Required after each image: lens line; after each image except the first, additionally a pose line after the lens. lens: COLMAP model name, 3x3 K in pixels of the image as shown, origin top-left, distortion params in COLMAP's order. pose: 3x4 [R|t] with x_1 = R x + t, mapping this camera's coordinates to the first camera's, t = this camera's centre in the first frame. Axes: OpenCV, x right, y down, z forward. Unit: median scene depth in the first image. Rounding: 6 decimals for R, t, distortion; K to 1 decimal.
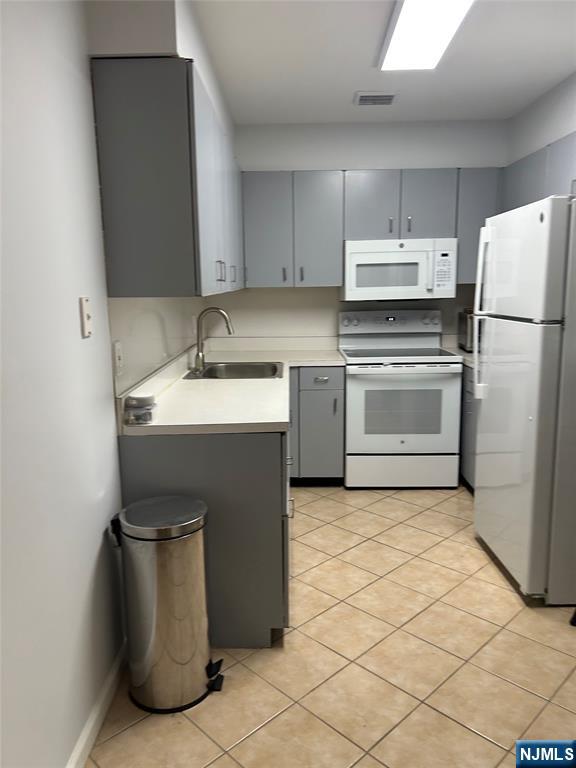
lens RADIAL K [[572.6, 0, 286.0], [0, 572.6, 385.5], [0, 0, 1]] dist [0.057350, -0.063024]
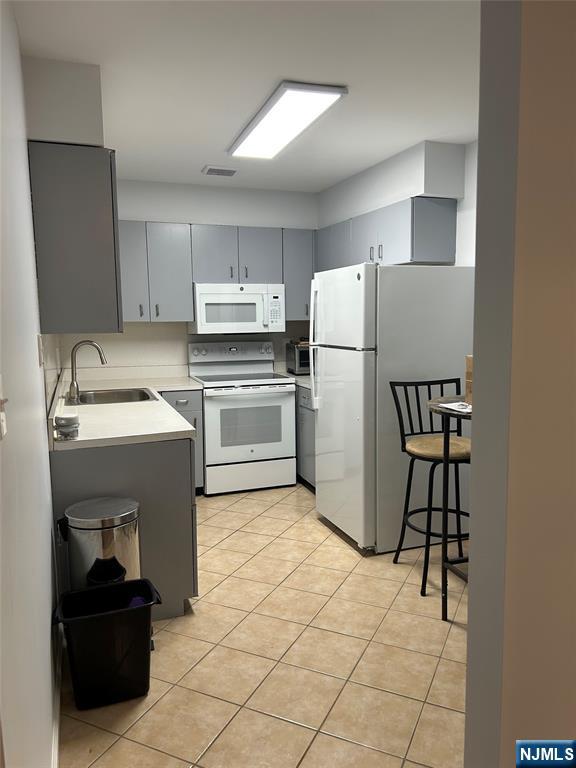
lens RADIAL K [[572.6, 0, 284.9], [0, 572.6, 386.8], [0, 0, 1]] dist [0.057350, -0.063024]
pose [[0.939824, -0.036727, 0.339679, -0.167769], [0.053875, 0.997698, -0.041186, 0.022244], [-0.337384, 0.057007, 0.939639, -0.193365]]
